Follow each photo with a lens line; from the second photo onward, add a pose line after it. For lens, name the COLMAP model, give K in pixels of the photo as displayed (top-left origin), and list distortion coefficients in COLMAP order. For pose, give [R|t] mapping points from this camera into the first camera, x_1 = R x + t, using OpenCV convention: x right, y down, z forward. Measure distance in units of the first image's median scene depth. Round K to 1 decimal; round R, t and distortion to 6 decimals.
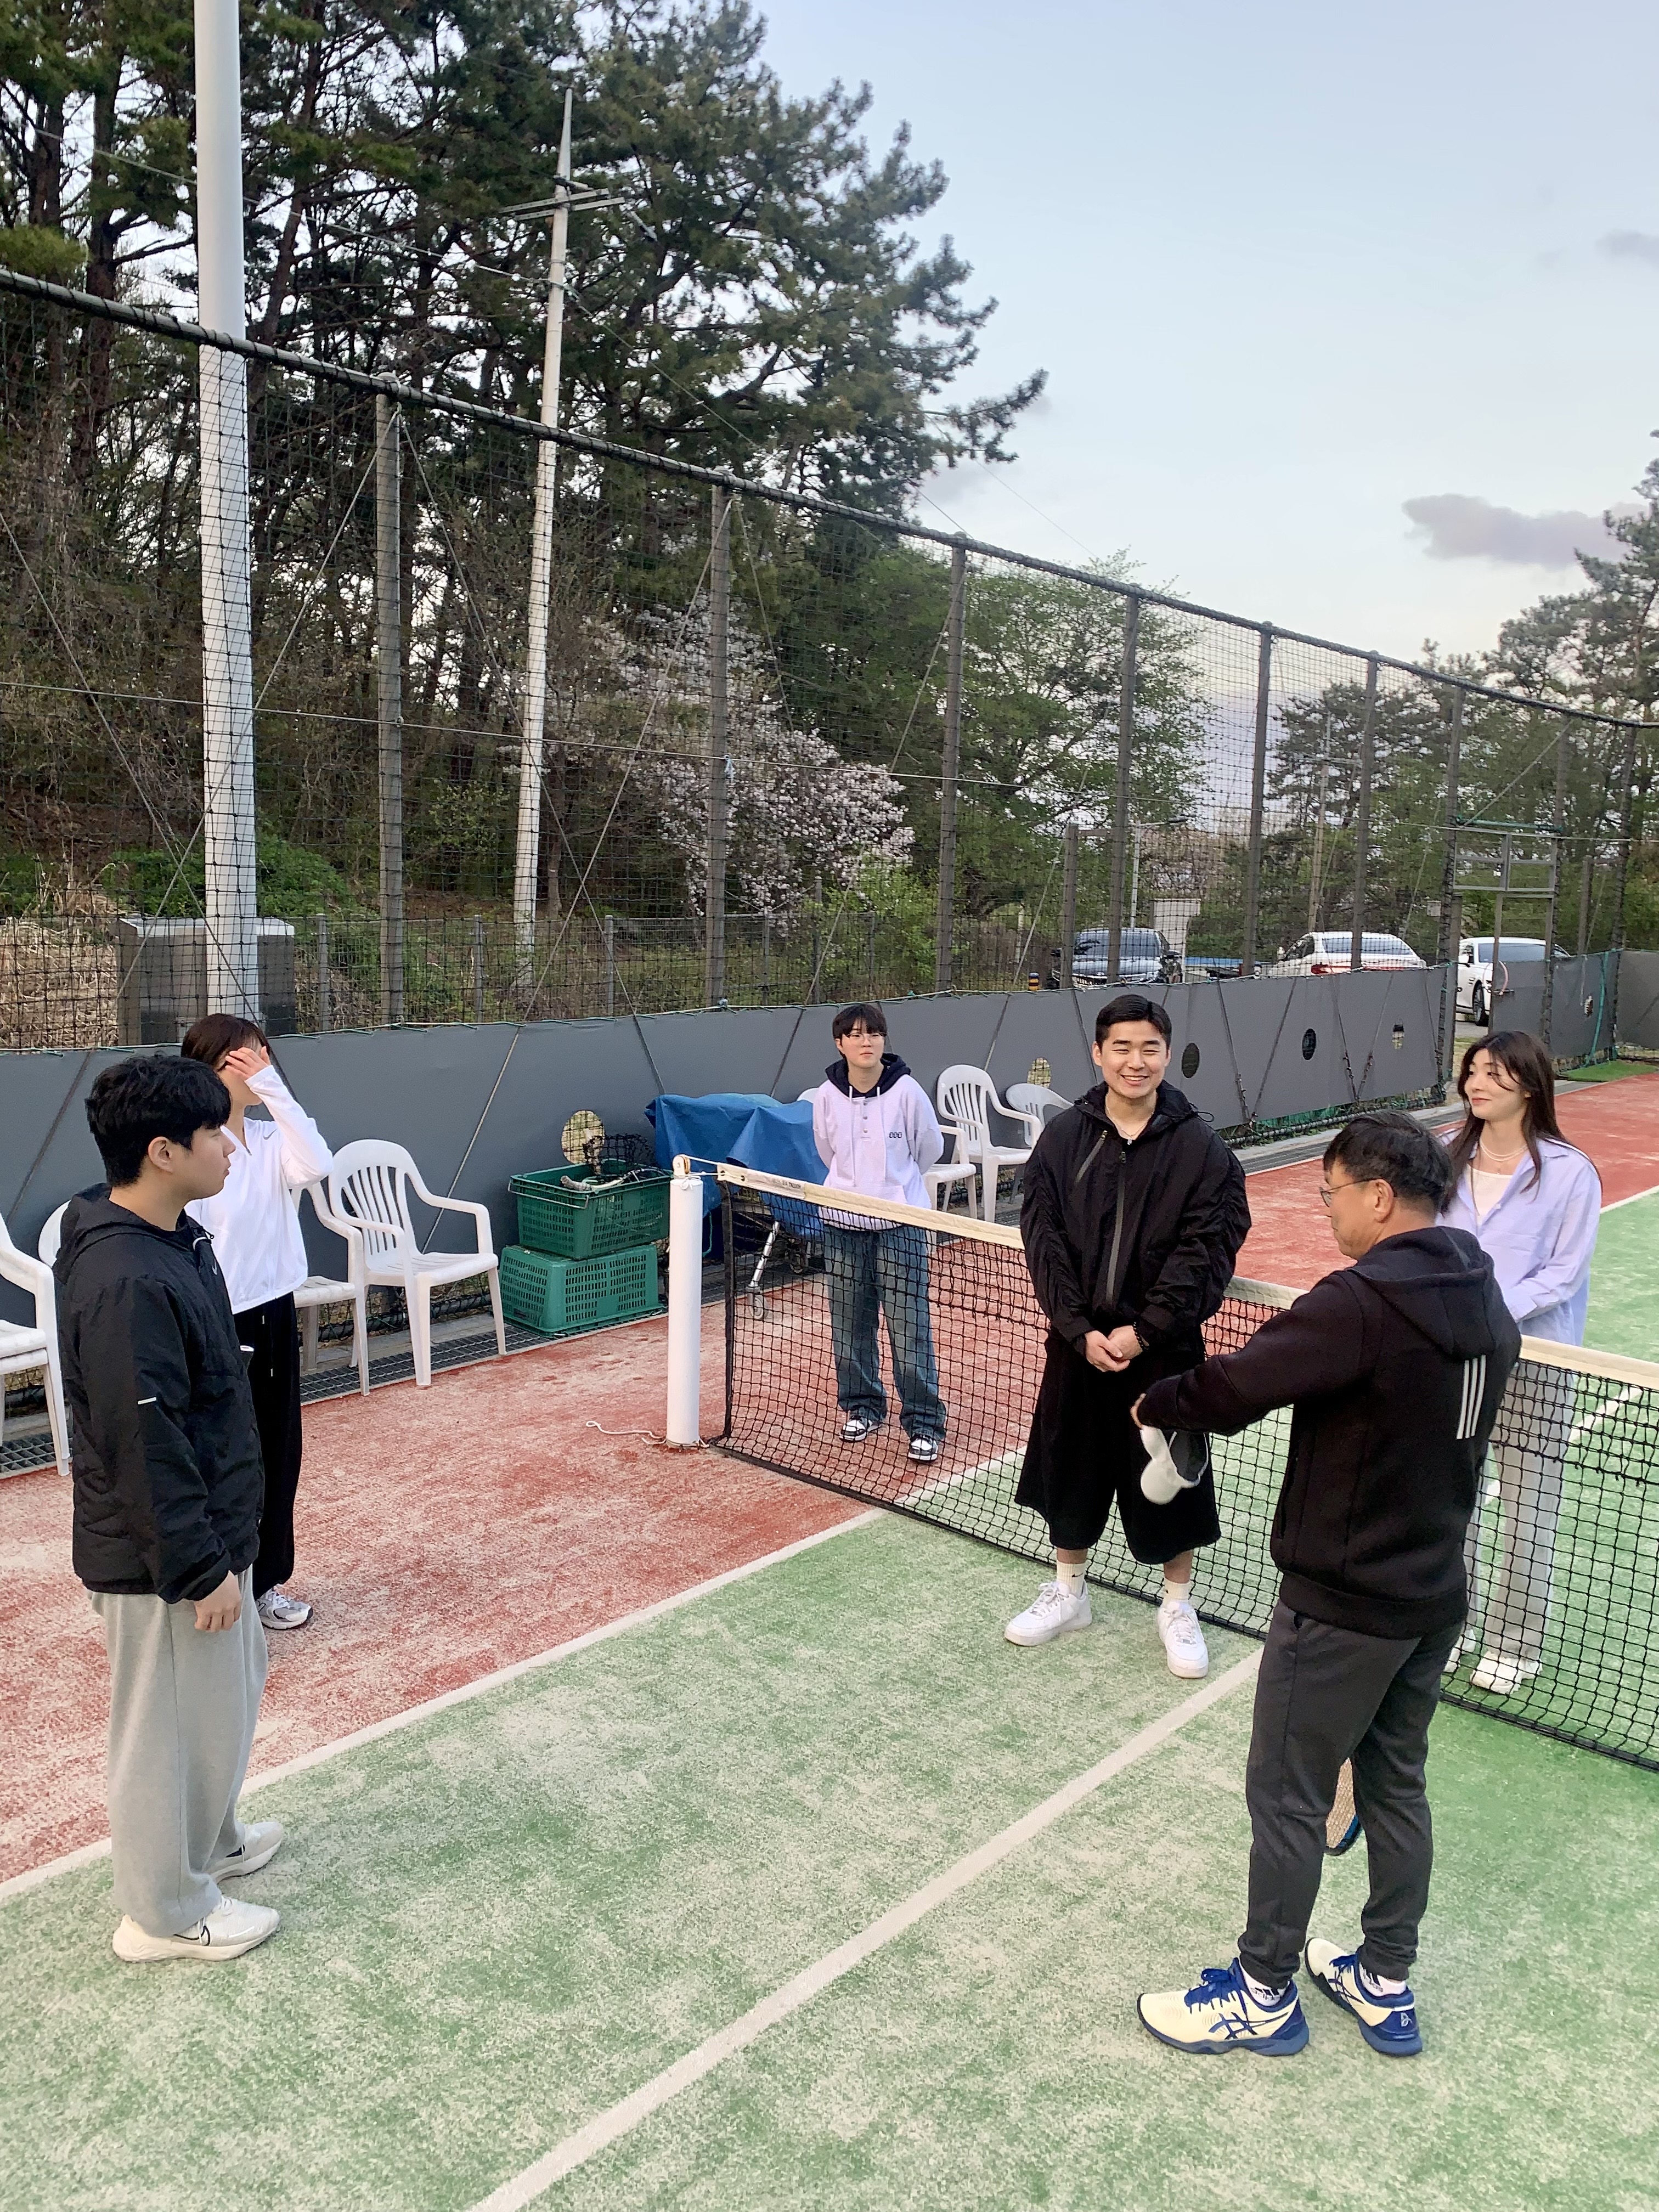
lens RADIAL K [[1690.6, 0, 829.5], [0, 1690.6, 1106.0], [0, 0, 1]] dist [0.006493, 0.028940]
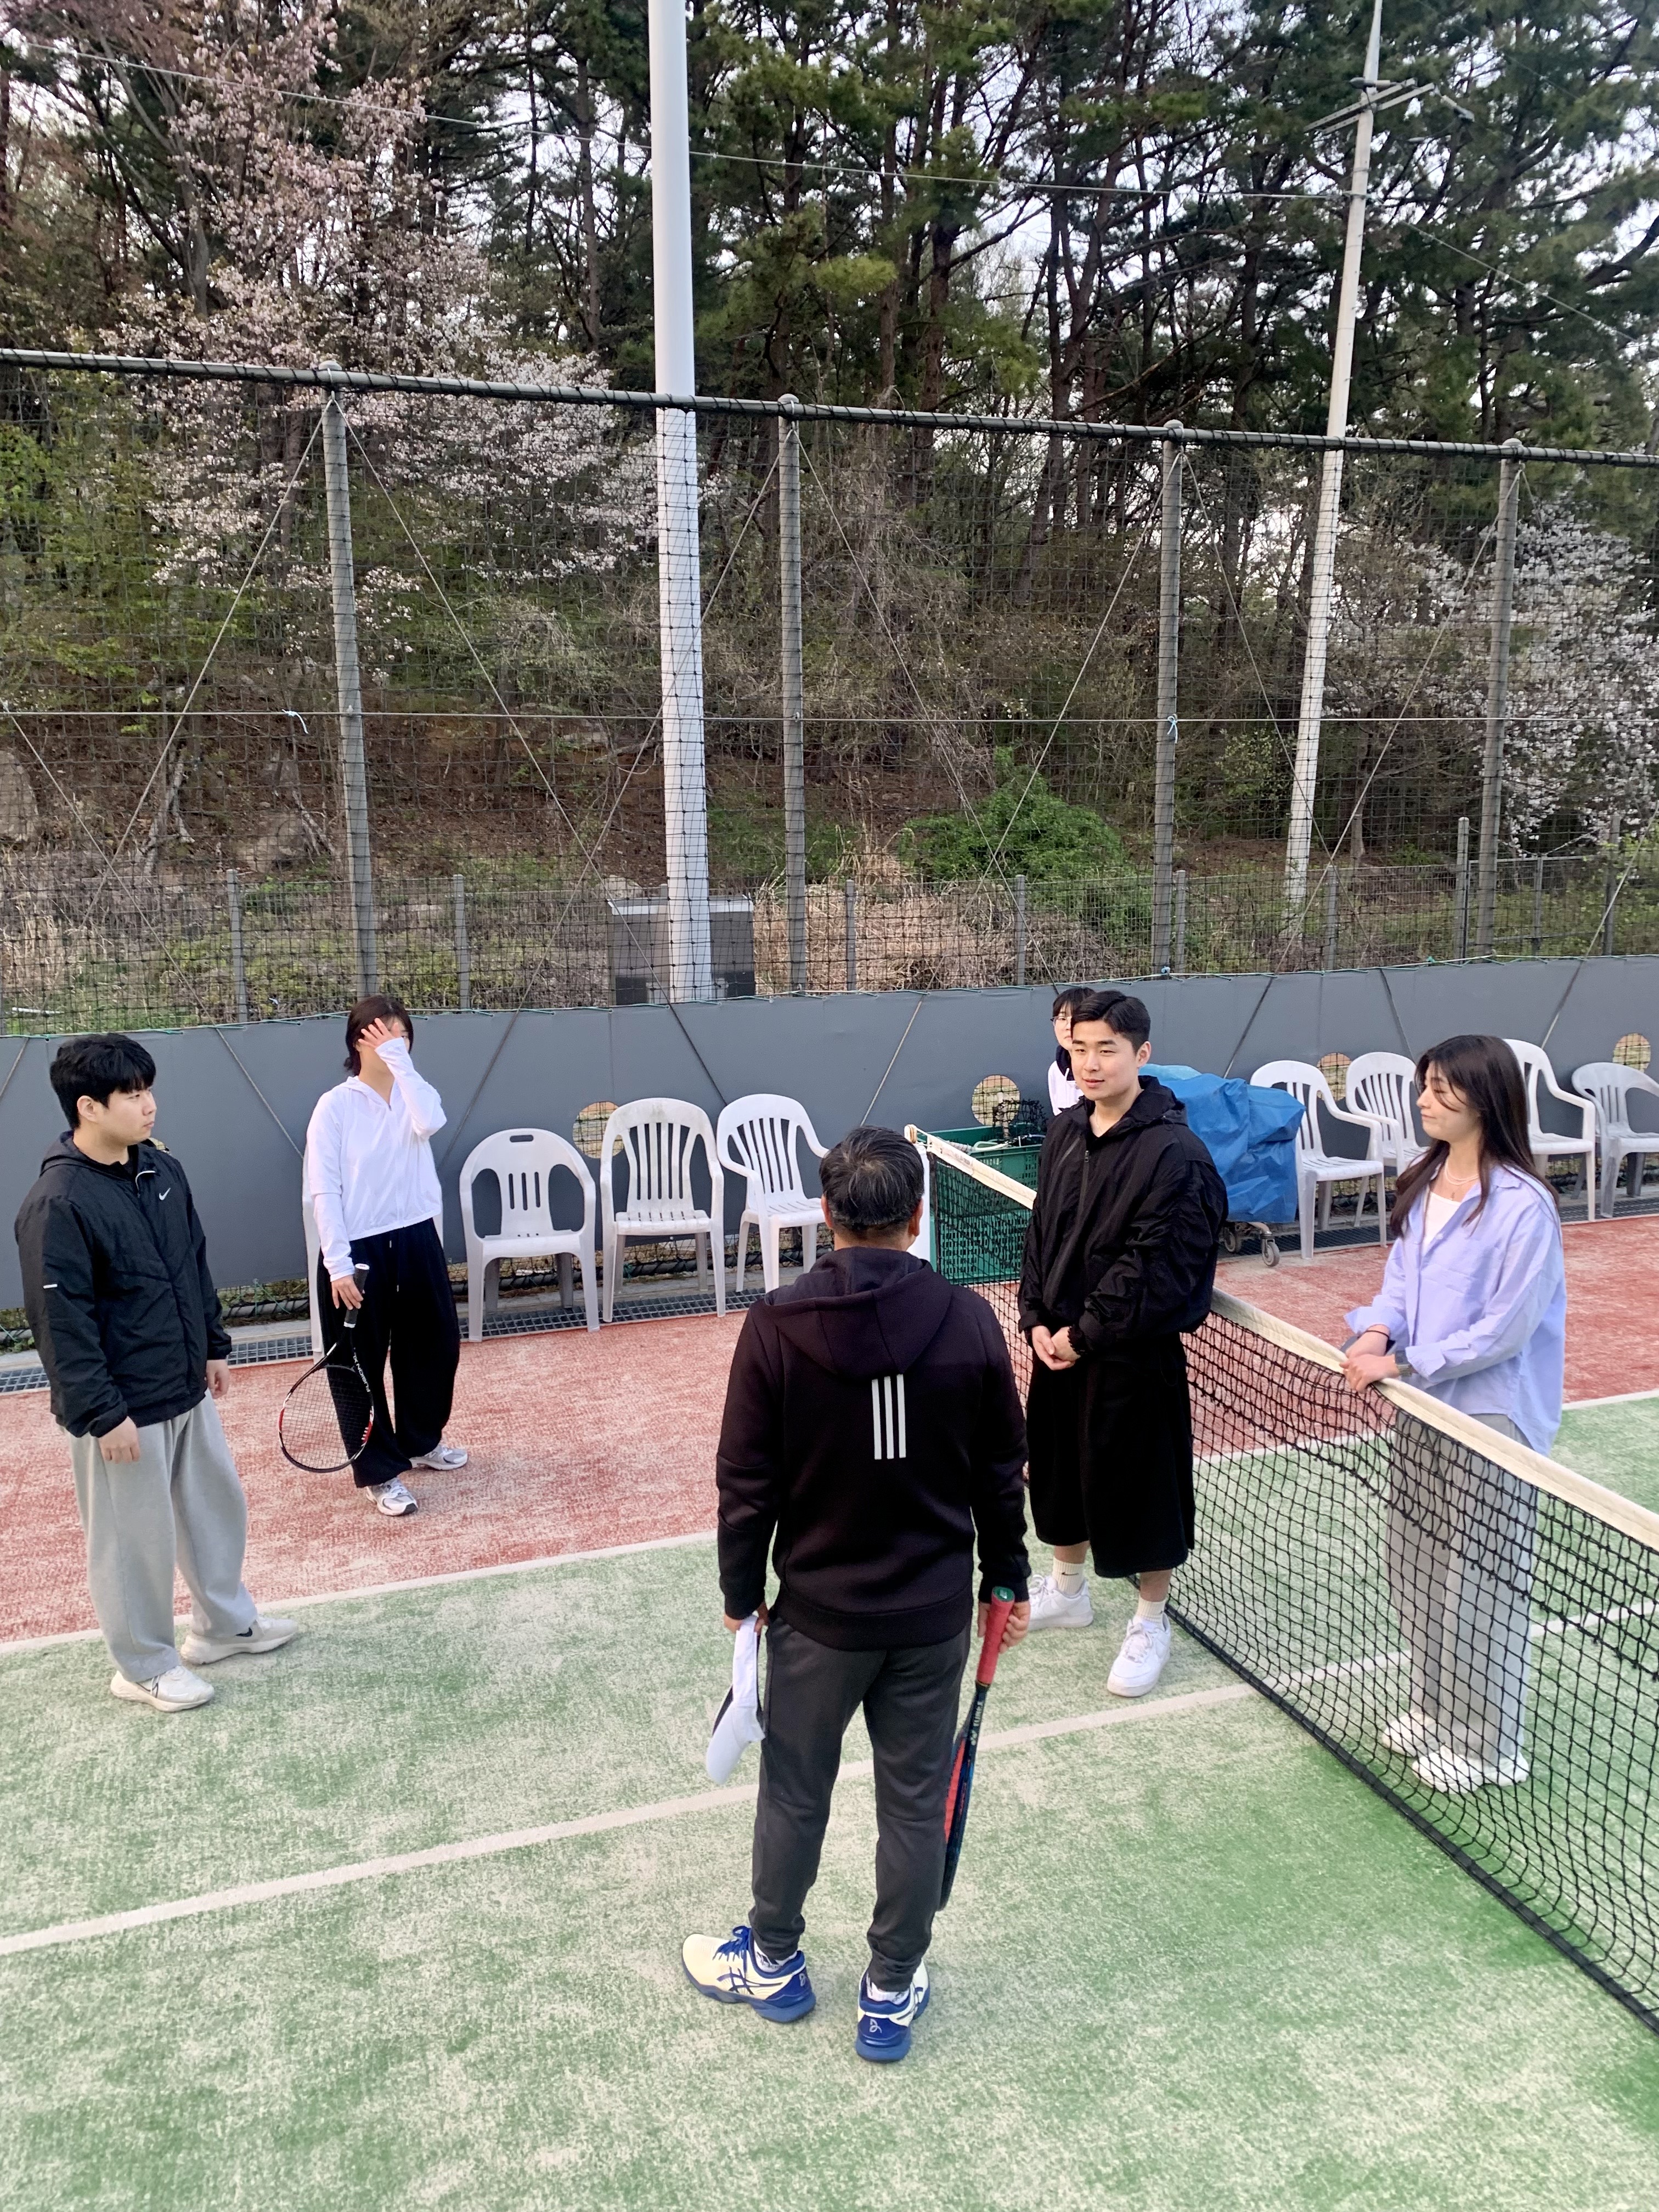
lens RADIAL K [[1693.1, 0, 829.5], [0, 1693.1, 1106.0], [0, 0, 1]] dist [0.033857, -0.004328]
pose [[0.863898, 0.051141, -0.501063, 0.562509], [-0.034551, 0.998506, 0.042343, -0.036715], [0.502480, -0.019268, 0.864374, 0.083372]]
